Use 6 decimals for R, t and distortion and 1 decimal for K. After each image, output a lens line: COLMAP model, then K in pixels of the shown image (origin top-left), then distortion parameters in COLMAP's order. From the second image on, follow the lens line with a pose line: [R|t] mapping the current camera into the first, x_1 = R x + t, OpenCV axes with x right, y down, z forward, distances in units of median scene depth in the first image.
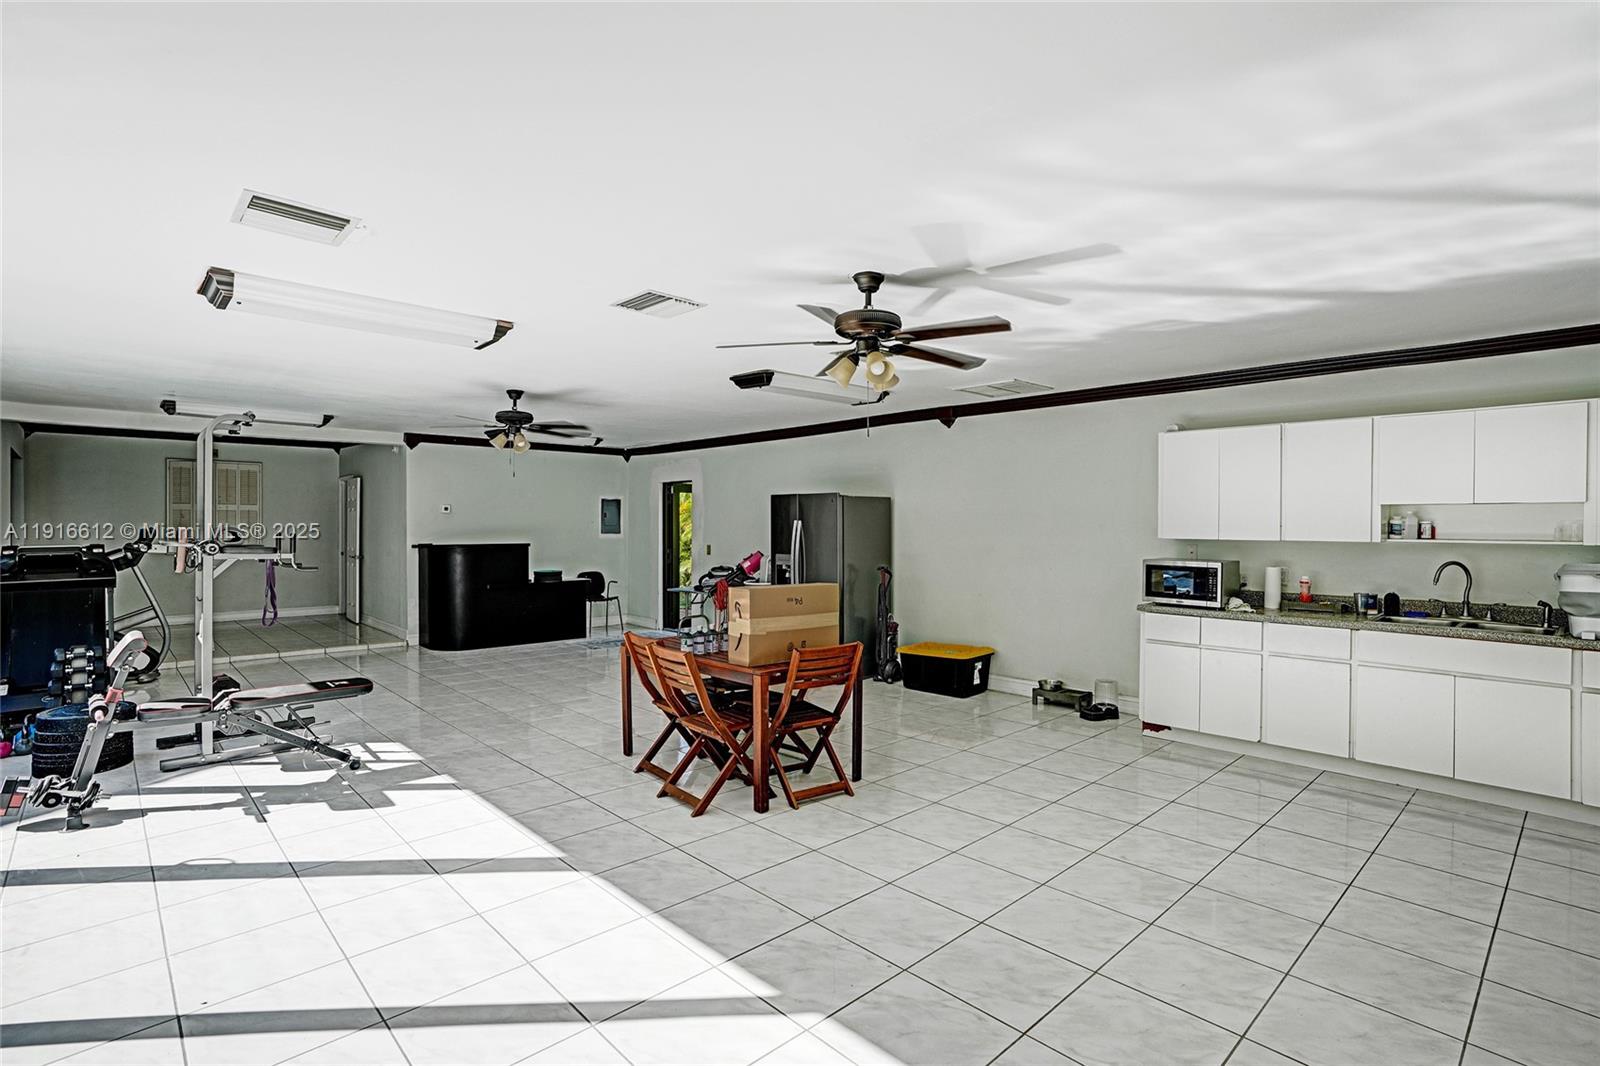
lens RADIAL K [[784.5, 0, 800.0], [0, 784.5, 533.0], [0, 0, 1]] dist [-0.046025, 0.027778]
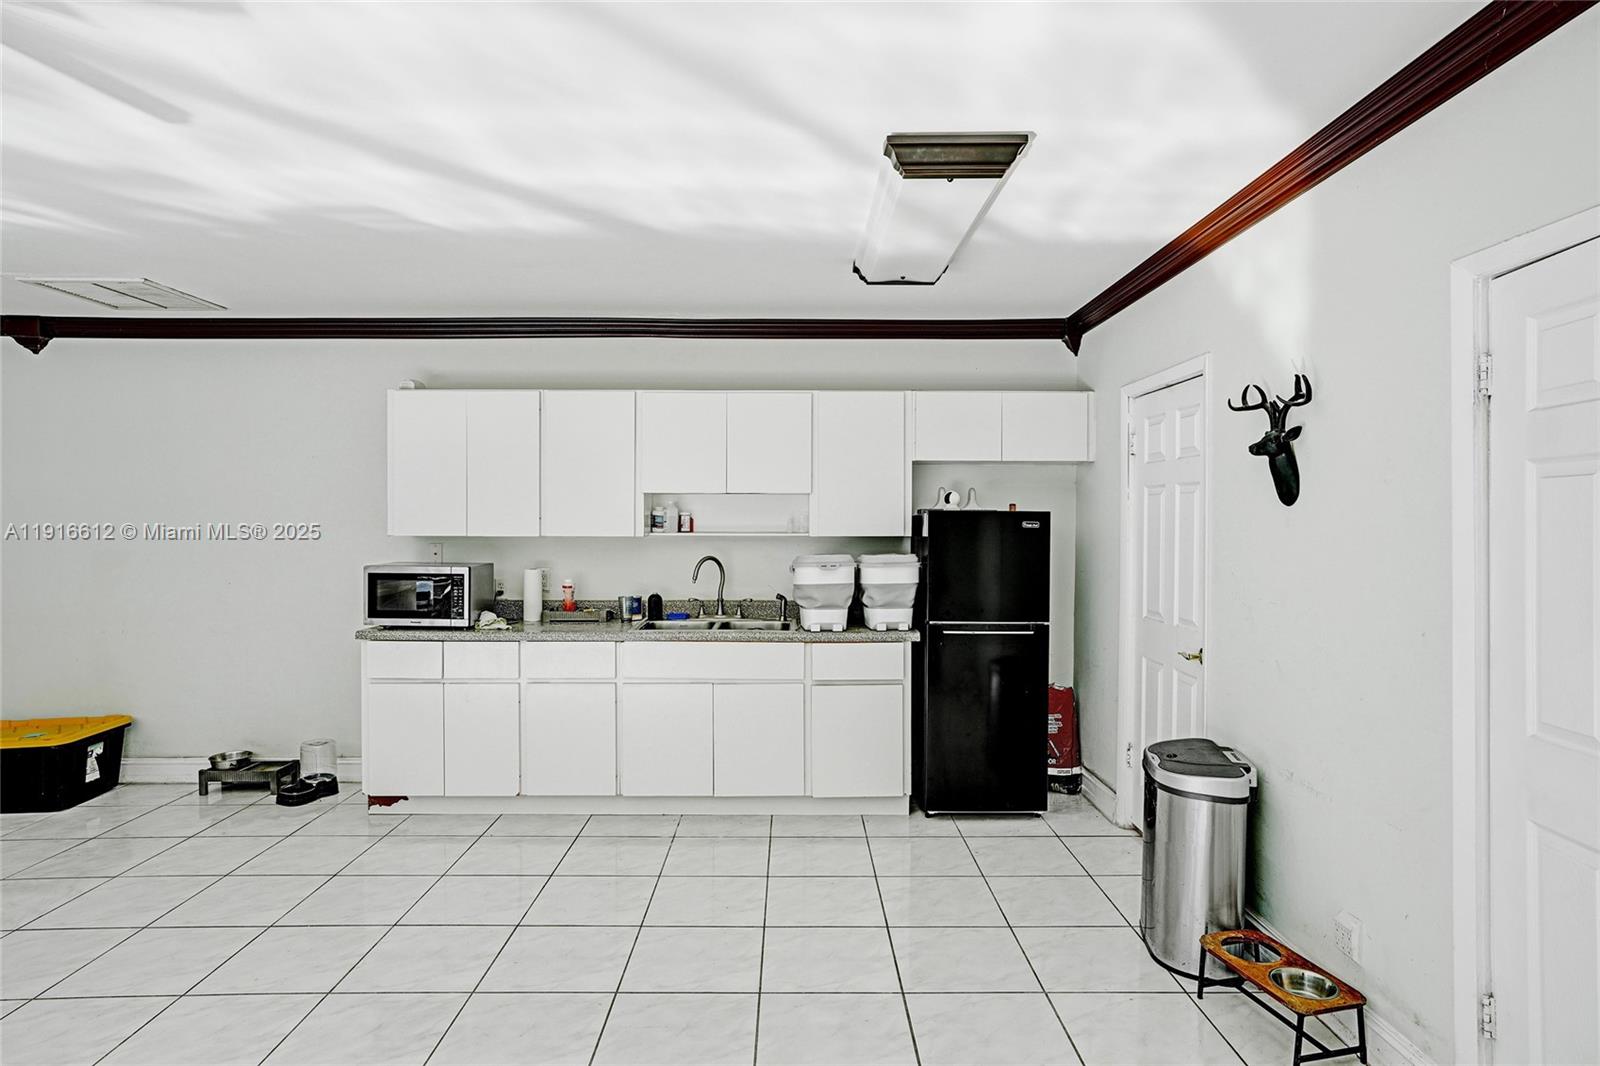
lens RADIAL K [[866.4, 0, 800.0], [0, 866.4, 533.0], [0, 0, 1]] dist [0.003037, 0.001043]
pose [[0.678505, -0.012536, 0.734489, 0.146657], [0.009049, 0.999921, 0.008707, 0.001099], [-0.734540, 0.000739, 0.678565, 0.196678]]
